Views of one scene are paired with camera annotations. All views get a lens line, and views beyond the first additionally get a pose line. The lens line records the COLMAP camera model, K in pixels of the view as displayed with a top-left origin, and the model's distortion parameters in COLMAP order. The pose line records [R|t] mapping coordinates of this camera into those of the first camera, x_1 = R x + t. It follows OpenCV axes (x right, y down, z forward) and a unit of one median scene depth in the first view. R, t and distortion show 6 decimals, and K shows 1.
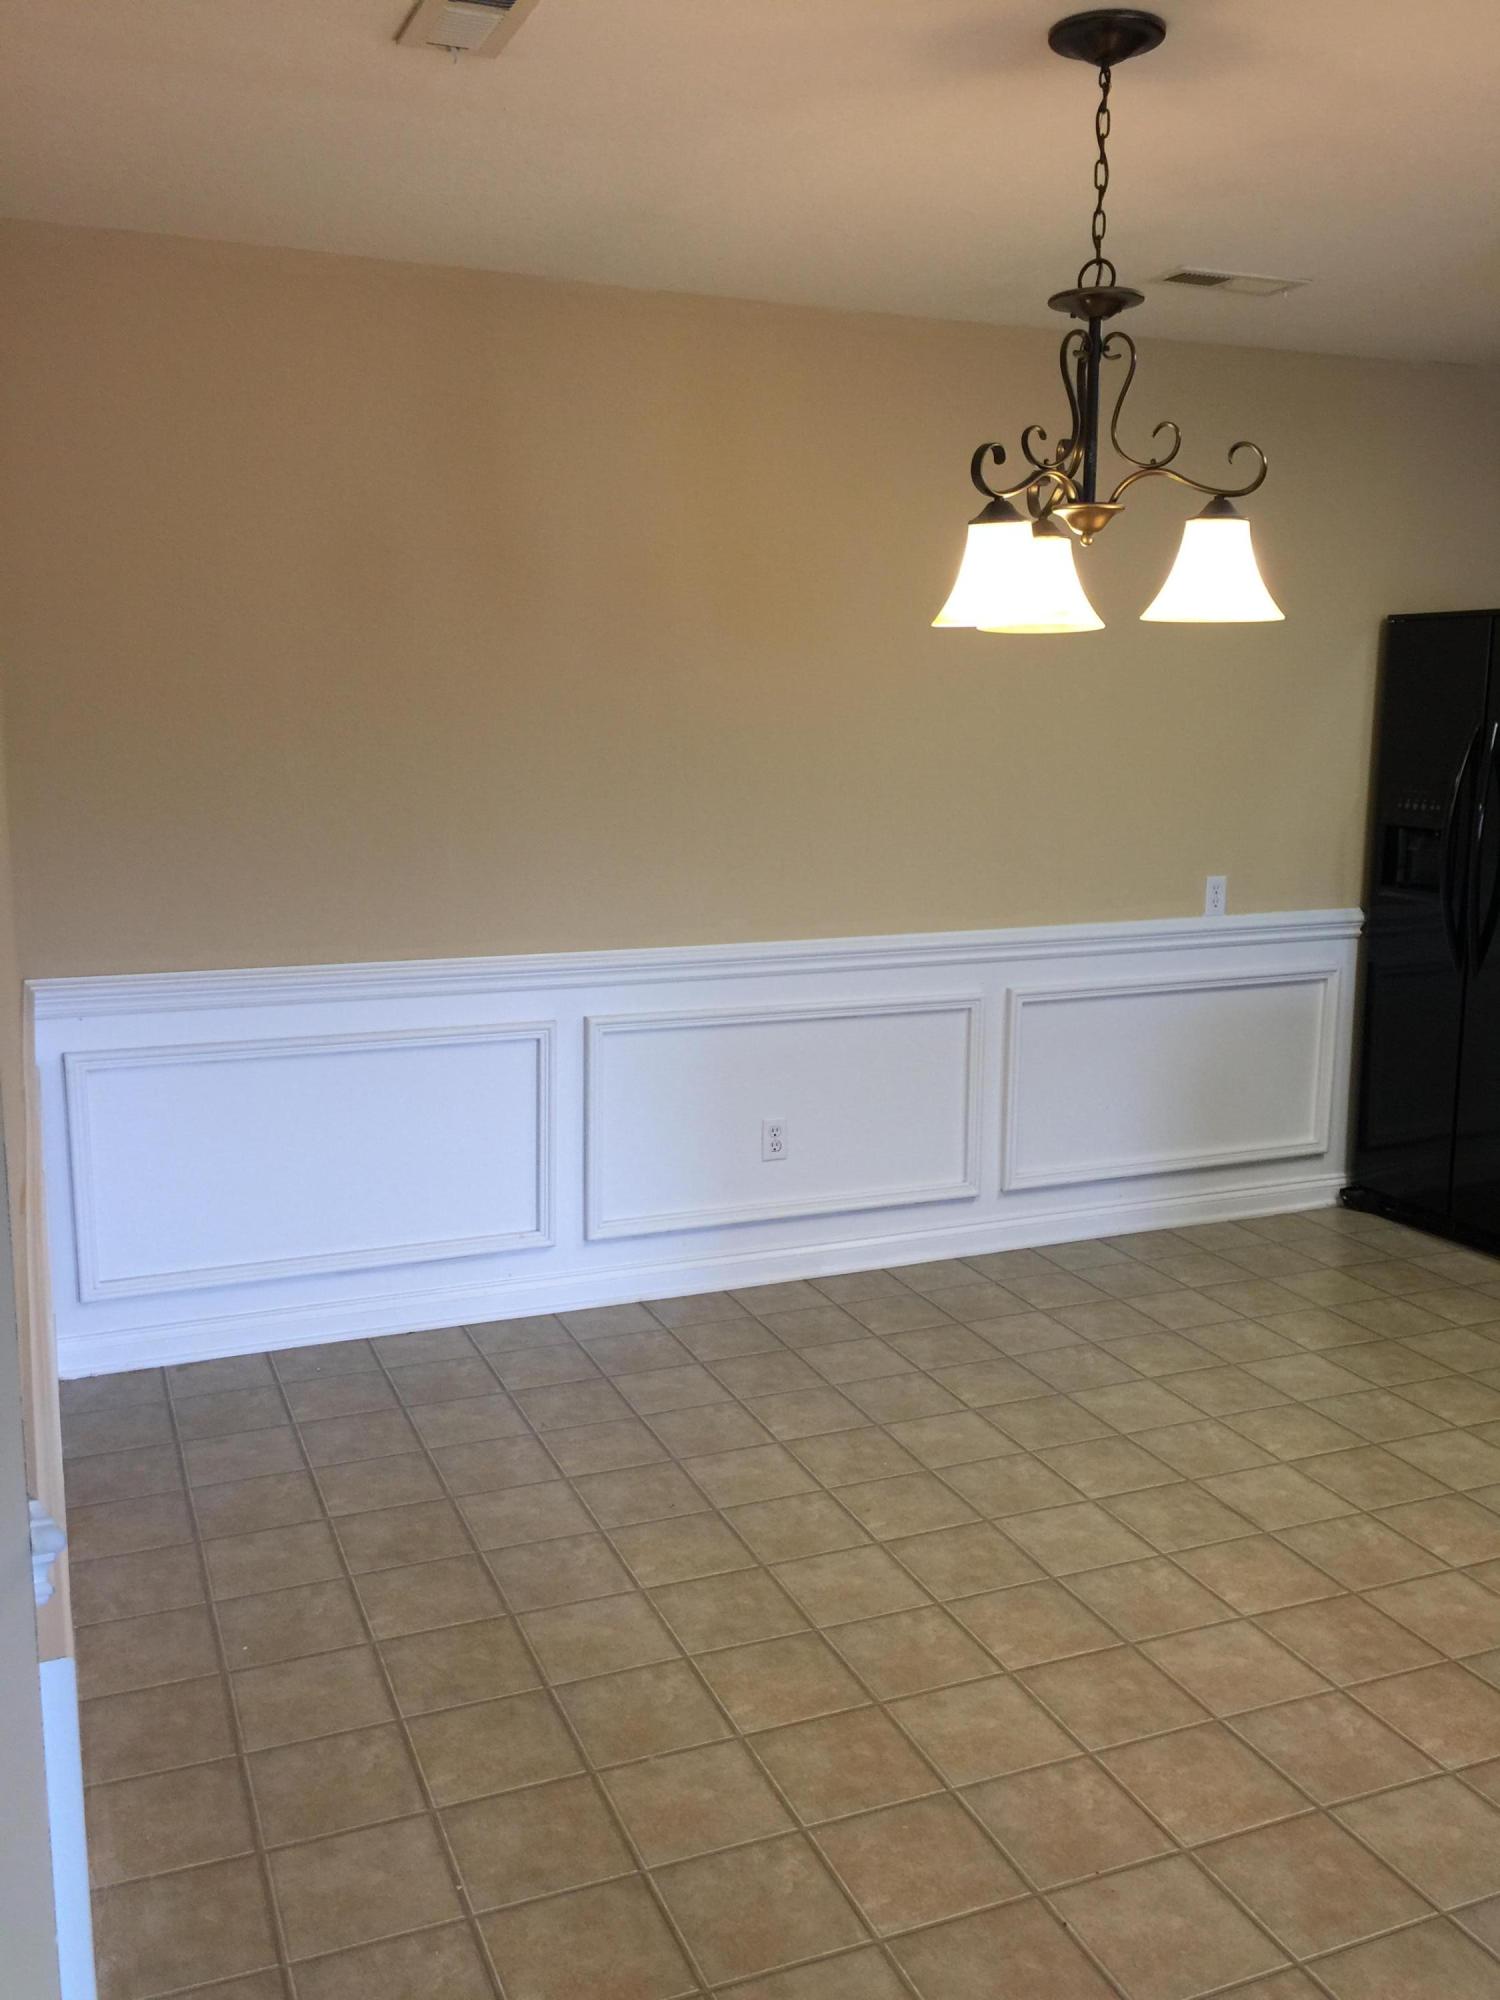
lens RADIAL K [[1715.4, 0, 741.6], [0, 1715.4, 978.2], [0, 0, 1]] dist [0.089335, -0.130827]
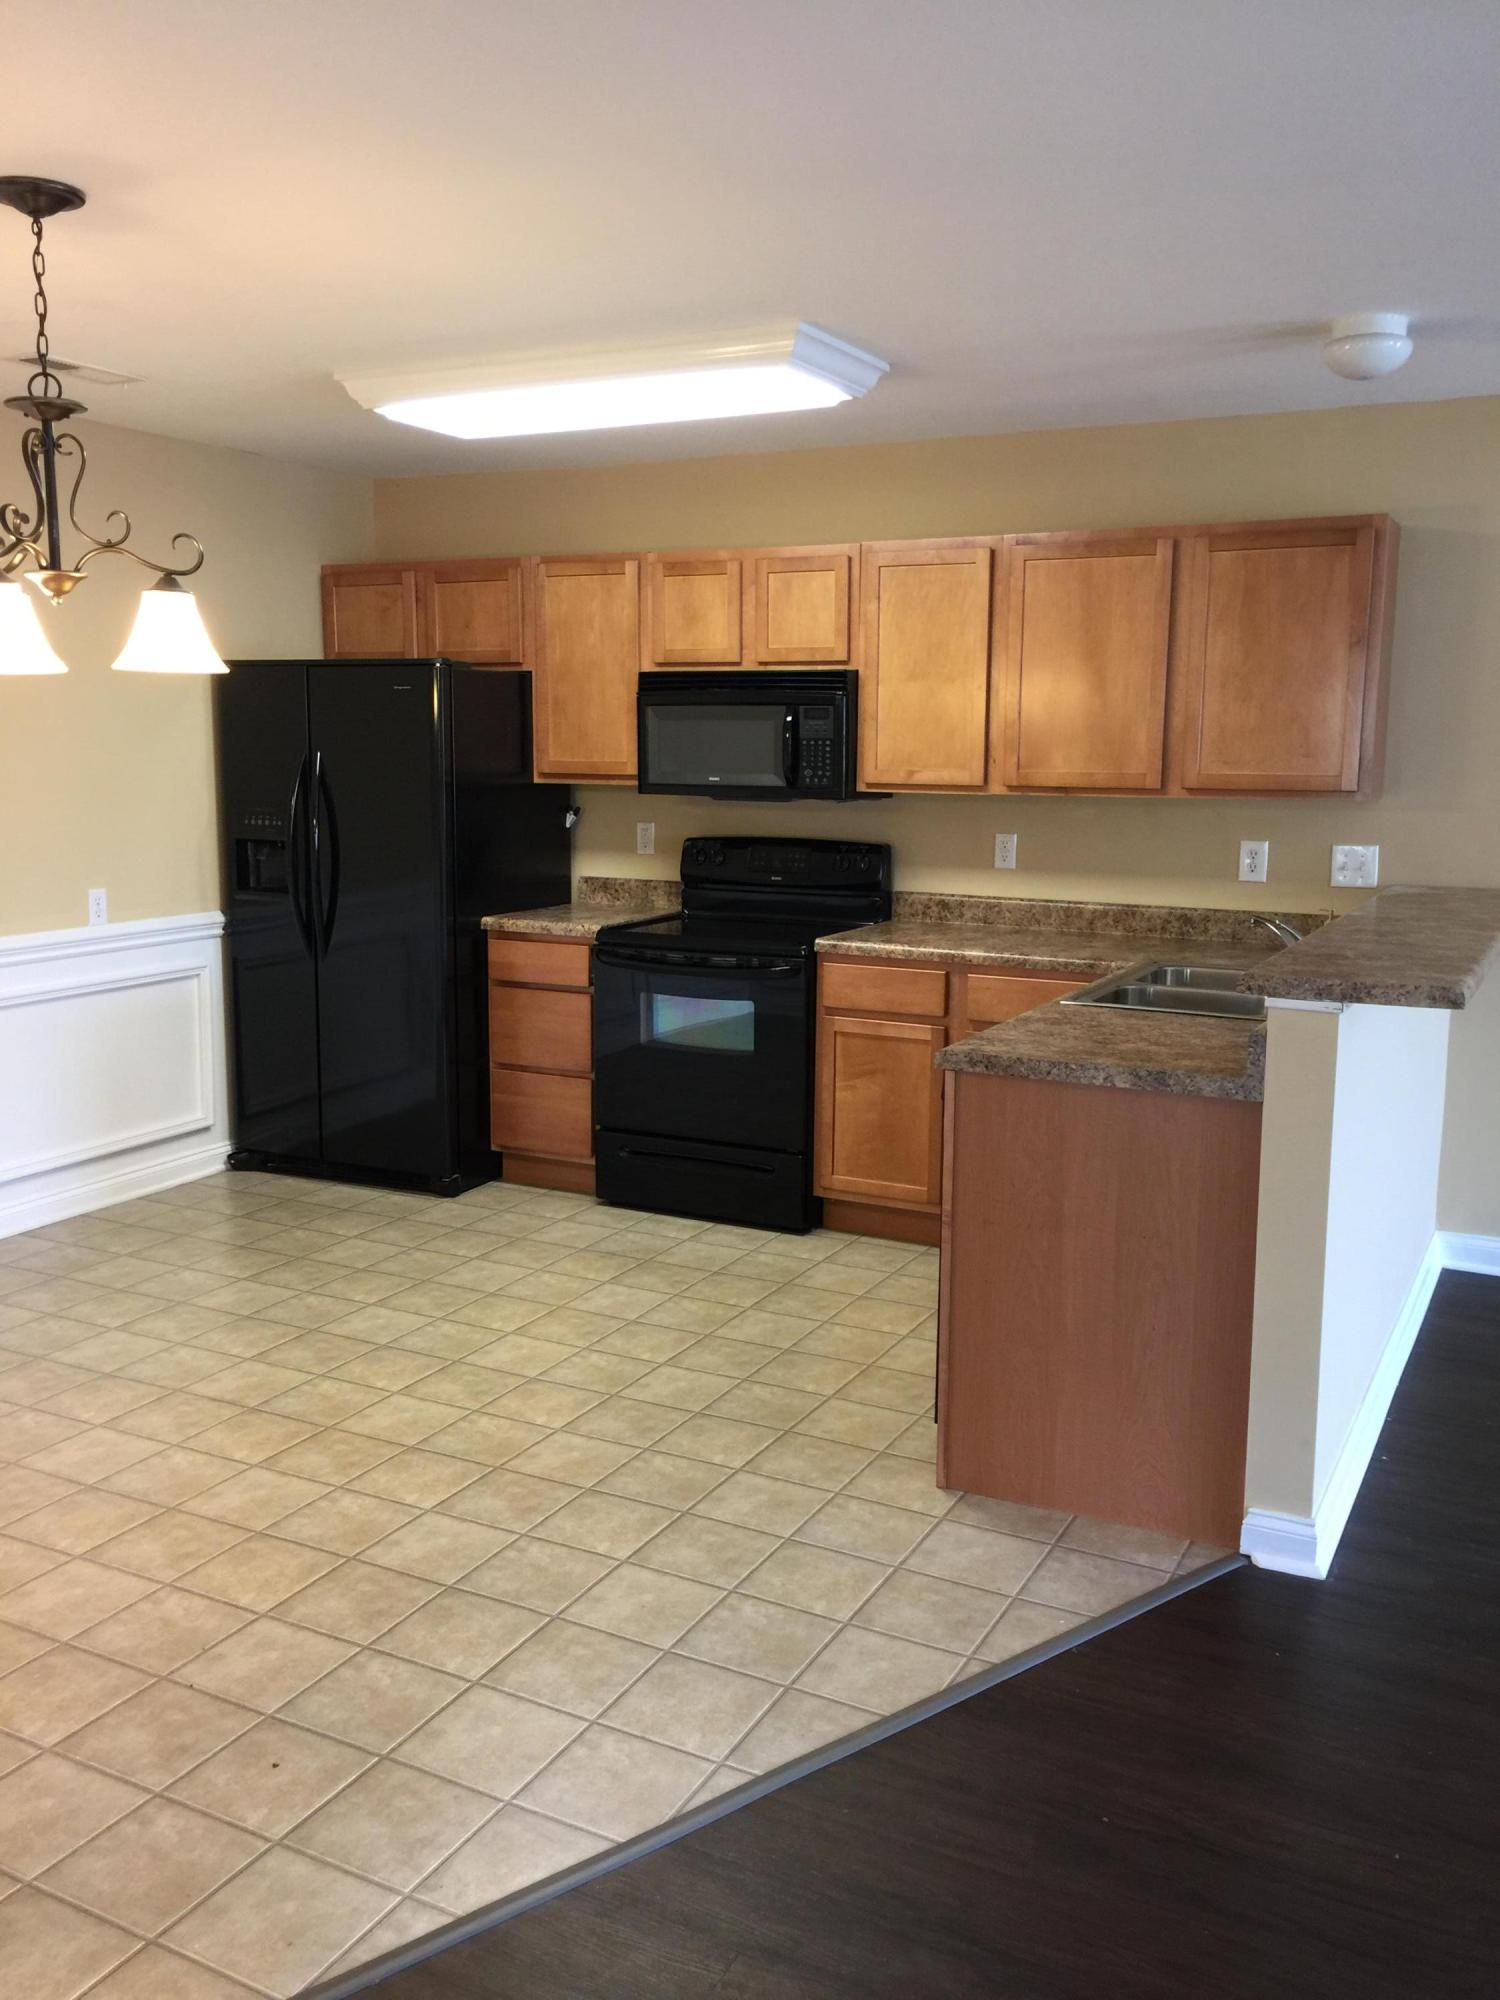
lens RADIAL K [[1715.4, 0, 741.6], [0, 1715.4, 978.2], [0, 0, 1]] dist [0.089335, -0.130827]
pose [[0.767921, -0.087265, 0.634573, -0.155500], [0.097620, 0.995048, 0.018703, 0.022766], [-0.633062, 0.047584, 0.772637, -0.156170]]
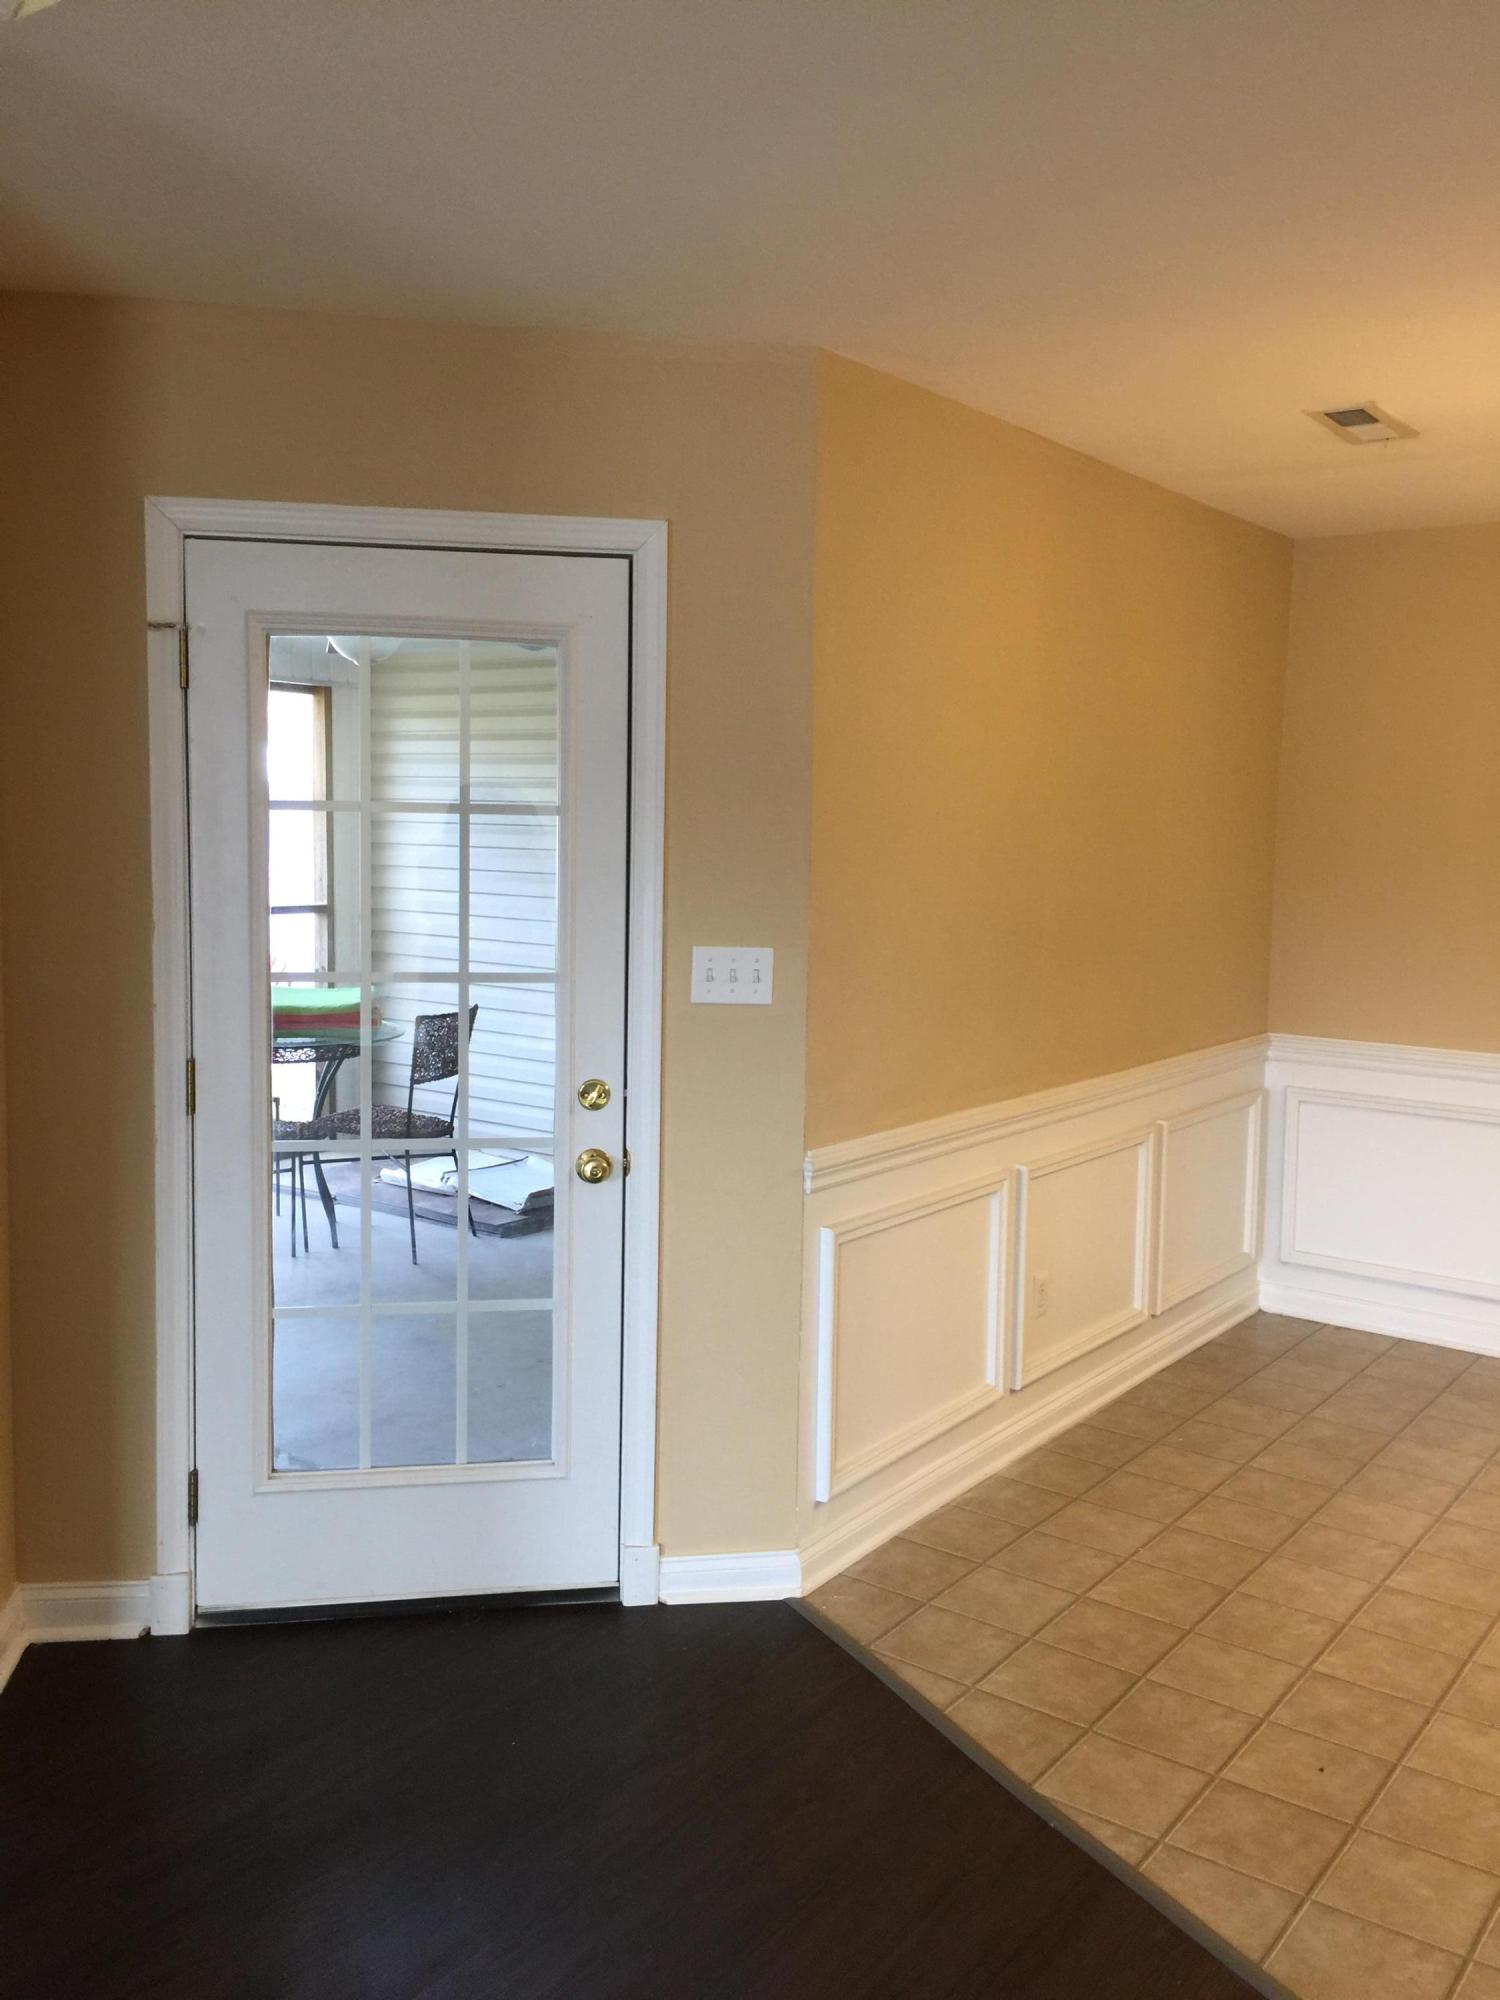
lens RADIAL K [[1704.1, 0, 755.4], [0, 1704.1, 973.7], [0, 0, 1]] dist [0.082436, -0.121238]
pose [[0.524052, 0.084719, -0.847462, 0.601300], [-0.157839, 0.987464, 0.001110, 0.019151], [0.836933, 0.133181, 0.530854, -0.158962]]
